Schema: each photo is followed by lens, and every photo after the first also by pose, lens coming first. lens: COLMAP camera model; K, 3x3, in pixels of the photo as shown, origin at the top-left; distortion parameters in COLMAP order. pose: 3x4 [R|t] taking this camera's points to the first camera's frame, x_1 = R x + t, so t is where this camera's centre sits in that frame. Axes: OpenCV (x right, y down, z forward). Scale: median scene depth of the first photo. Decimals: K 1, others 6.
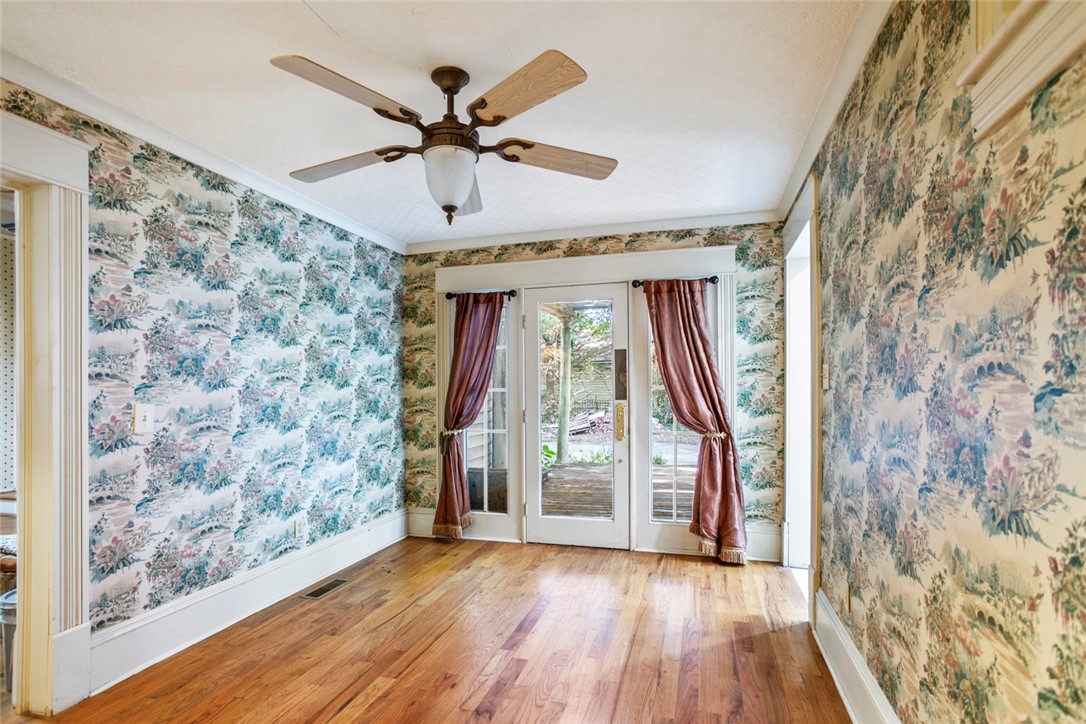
lens RADIAL K [[530.4, 0, 545.6], [0, 530.4, 365.0], [0, 0, 1]] dist [0.000562, 0.000019]
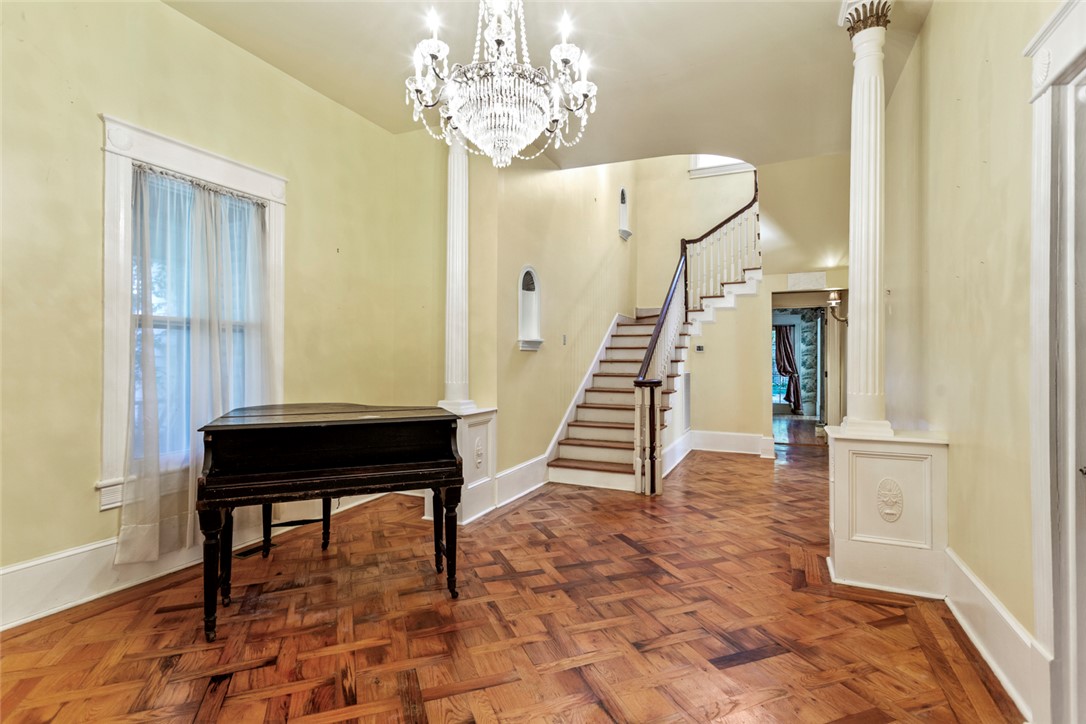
lens RADIAL K [[530.4, 0, 539.7], [0, 530.4, 360.7], [0, 0, 1]] dist [0.000562, 0.000019]
pose [[0.992422, 0.009183, -0.122537, -0.788395], [-0.007683, 0.999890, 0.012711, 0.019192], [0.122640, -0.011673, 0.992383, -2.303589]]
